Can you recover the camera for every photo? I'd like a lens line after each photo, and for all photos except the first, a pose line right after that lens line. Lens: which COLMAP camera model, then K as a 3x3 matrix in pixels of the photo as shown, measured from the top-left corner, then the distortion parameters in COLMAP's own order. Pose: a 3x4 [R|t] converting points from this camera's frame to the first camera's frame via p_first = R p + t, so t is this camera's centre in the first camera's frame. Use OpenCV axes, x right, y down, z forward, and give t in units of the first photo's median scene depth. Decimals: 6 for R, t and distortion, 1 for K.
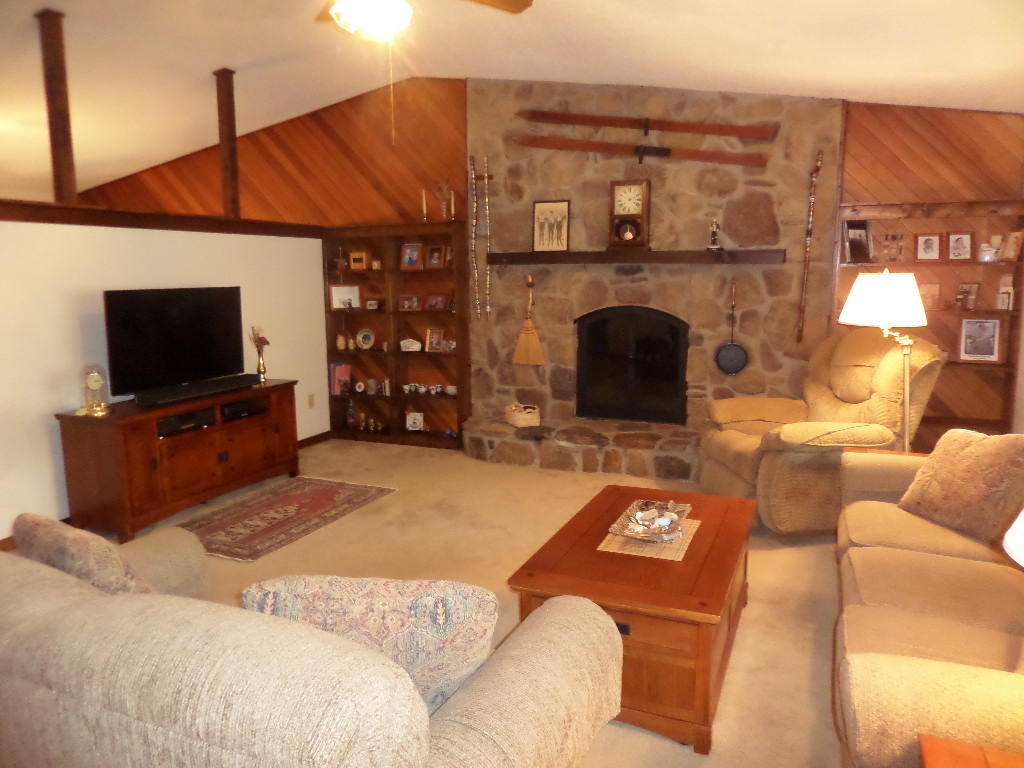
lens RADIAL K [[729.1, 0, 516.3], [0, 729.1, 384.2], [0, 0, 1]] dist [-0.011137, 0.006158]
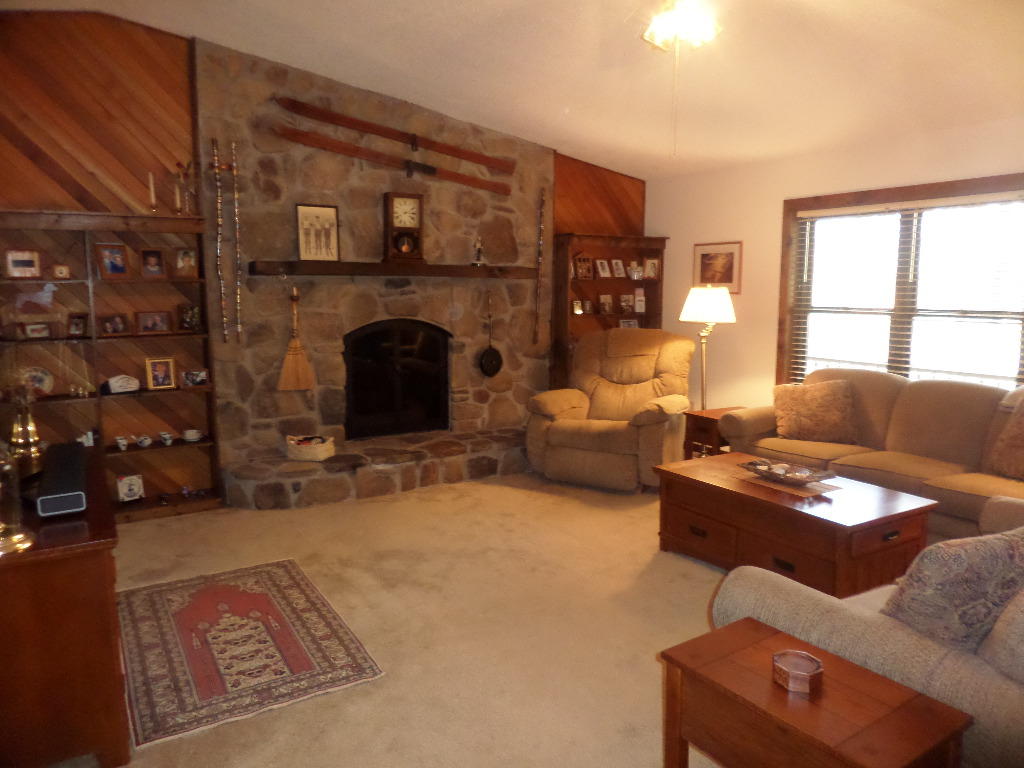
lens RADIAL K [[729.1, 0, 513.2], [0, 729.1, 385.5], [0, 0, 1]] dist [-0.011137, 0.006158]
pose [[0.579927, -0.101894, 0.808271, -0.582067], [0.119414, 0.992063, 0.039385, -0.038785], [-0.805869, 0.073679, 0.587492, 0.305753]]
